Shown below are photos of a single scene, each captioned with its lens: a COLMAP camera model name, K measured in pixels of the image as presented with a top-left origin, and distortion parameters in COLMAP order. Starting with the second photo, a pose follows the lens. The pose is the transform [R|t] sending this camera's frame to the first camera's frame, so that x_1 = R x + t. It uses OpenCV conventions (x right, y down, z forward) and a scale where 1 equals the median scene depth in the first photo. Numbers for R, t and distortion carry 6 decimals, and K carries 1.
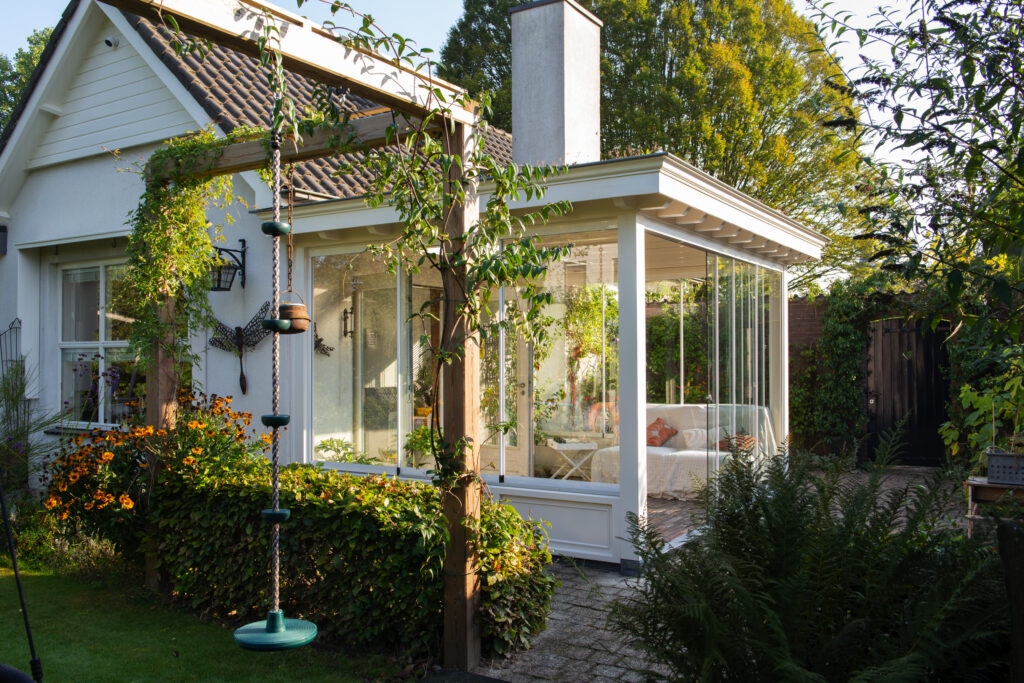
lens RADIAL K [[854.9, 0, 492.0], [0, 854.9, 340.3], [0, 0, 1]] dist [-0.010740, -0.007590]
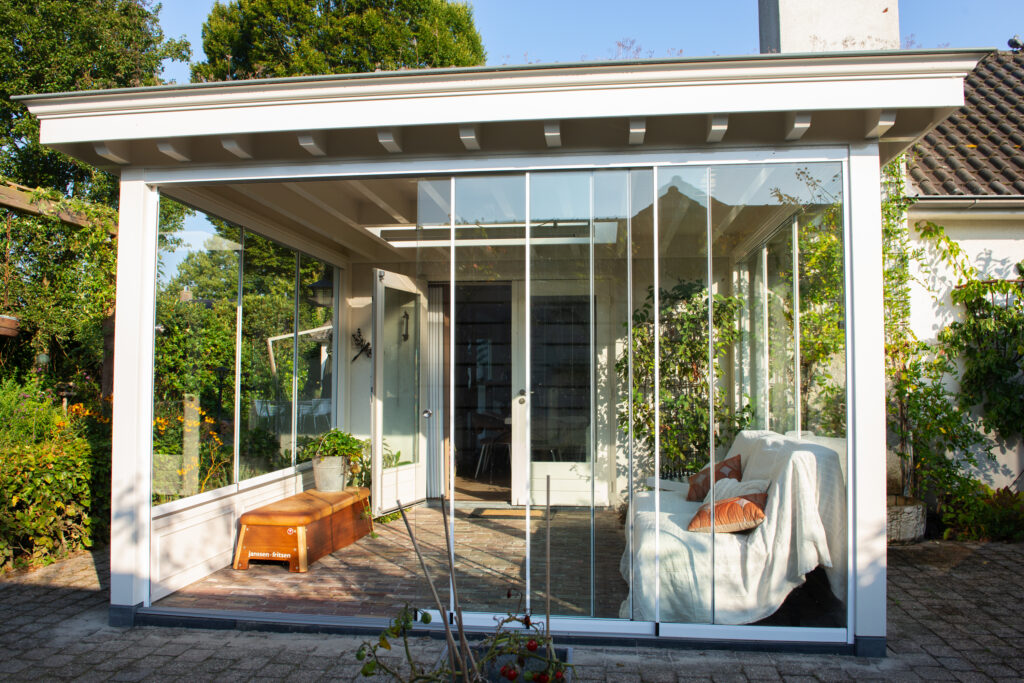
lens RADIAL K [[712.8, 0, 512.0], [0, 712.8, 341.5], [0, 0, 1]] dist [-0.052458, 0.001284]
pose [[0.449907, -0.041961, -0.892089, 0.560959], [0.017171, 0.999117, -0.038335, 0.027584], [0.892911, 0.001929, 0.450230, 0.630715]]
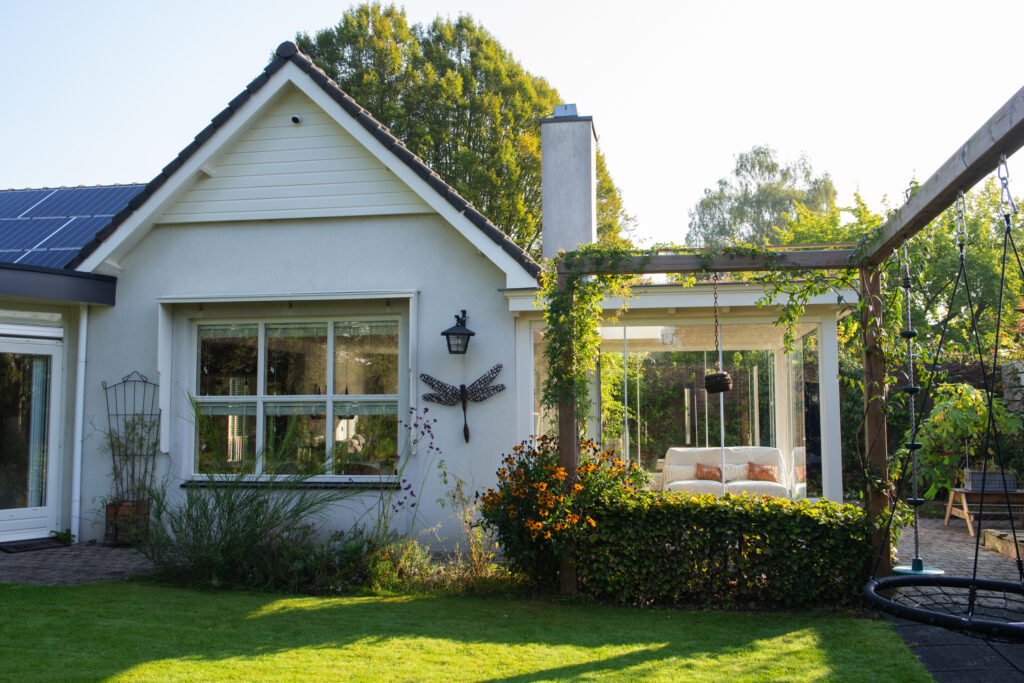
lens RADIAL K [[867.3, 0, 512.0], [0, 867.3, 341.5], [0, 0, 1]] dist [-0.007425, -0.003954]
pose [[0.919219, 0.031535, 0.392482, -0.580458], [-0.006947, 0.997931, -0.063912, 0.000571], [-0.393685, 0.056022, 0.917537, -0.098062]]
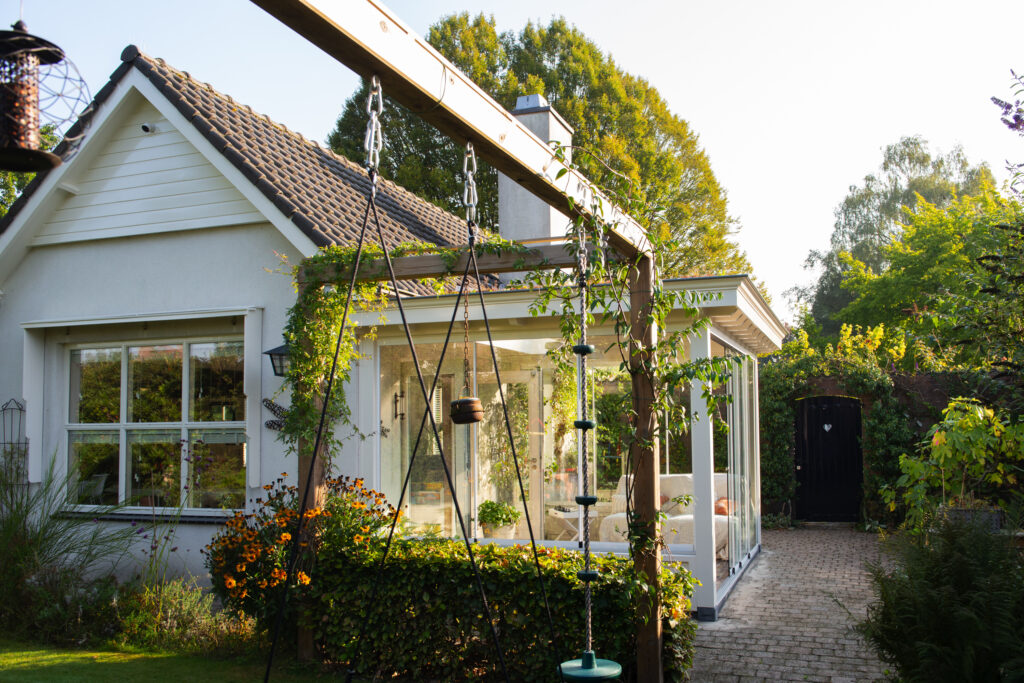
lens RADIAL K [[861.5, 0, 544.5], [0, 861.5, 370.2], [0, 0, 1]] dist [-0.027656, 0.000658]
pose [[0.971799, 0.006458, 0.235721, -0.212274], [0.003811, 0.999064, -0.043084, -0.015295], [-0.235779, 0.042767, 0.970865, -0.081267]]
